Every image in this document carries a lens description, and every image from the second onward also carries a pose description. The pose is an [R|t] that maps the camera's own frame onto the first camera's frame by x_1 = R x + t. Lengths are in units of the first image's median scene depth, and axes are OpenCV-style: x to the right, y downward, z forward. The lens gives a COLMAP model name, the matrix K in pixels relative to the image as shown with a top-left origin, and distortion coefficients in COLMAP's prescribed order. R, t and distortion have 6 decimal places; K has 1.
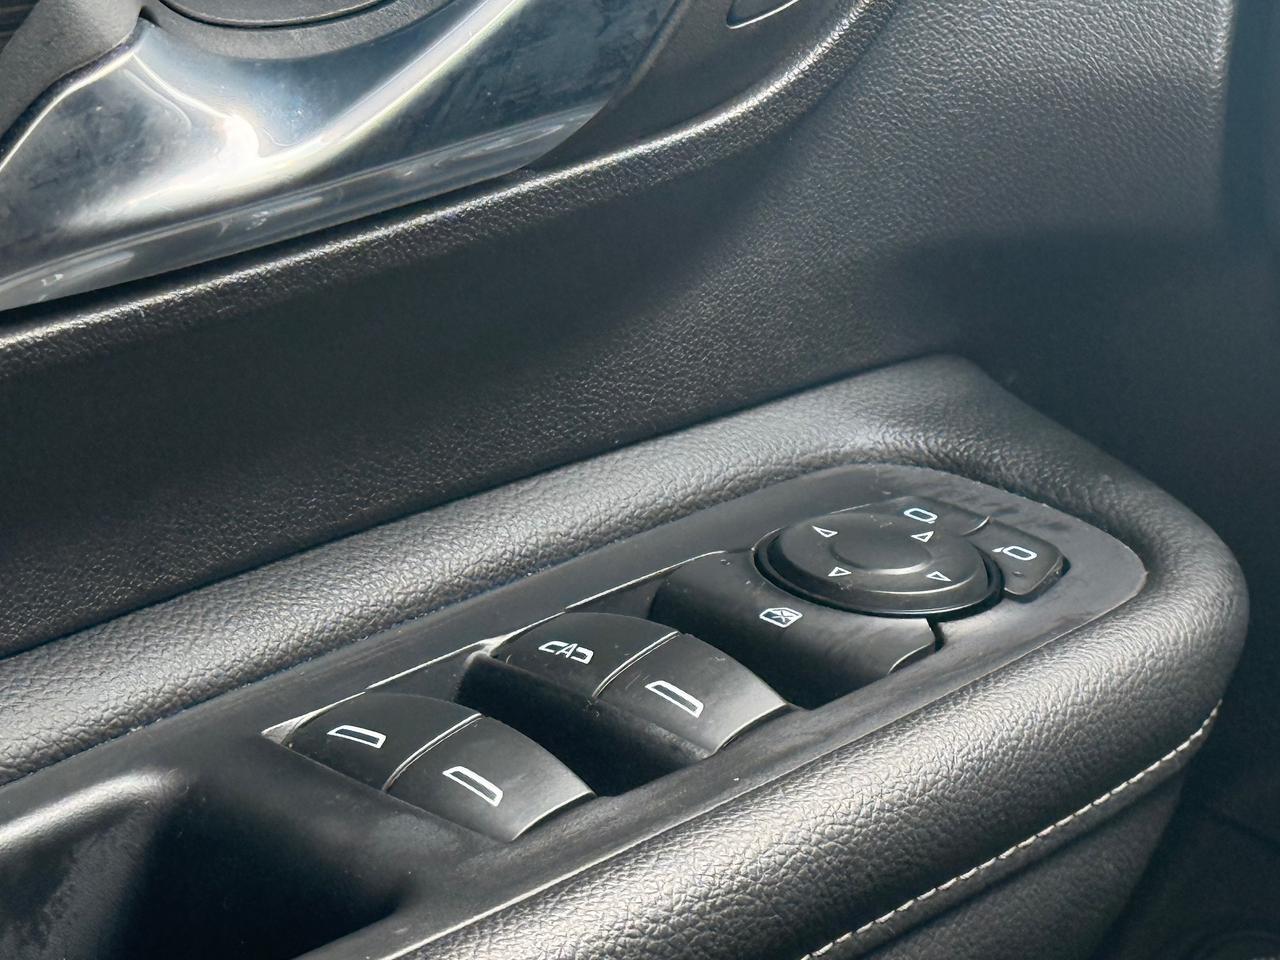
lens RADIAL K [[4568.9, 0, 640.0], [0, 4568.9, 480.0], [0, 0, 1]] dist [0.029013, -0.678627]
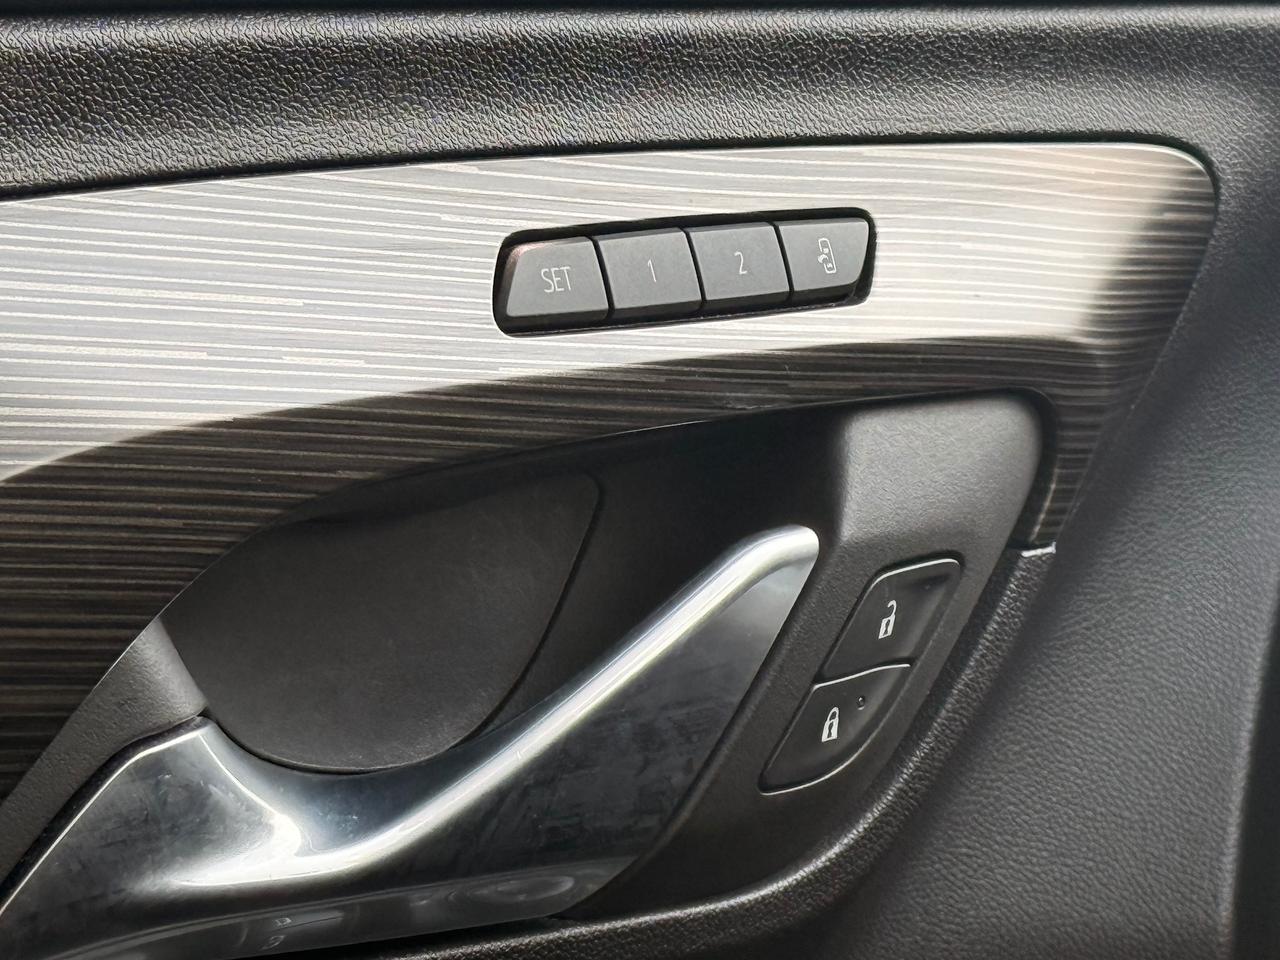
lens RADIAL K [[4568.9, 0, 640.0], [0, 4568.9, 480.0], [0, 0, 1]] dist [0.029013, -0.678627]
pose [[0.999924, -0.004736, 0.011361, -0.019901], [0.008047, 0.949970, -0.312238, 0.161723], [-0.009314, 0.312306, 0.949936, -0.010213]]
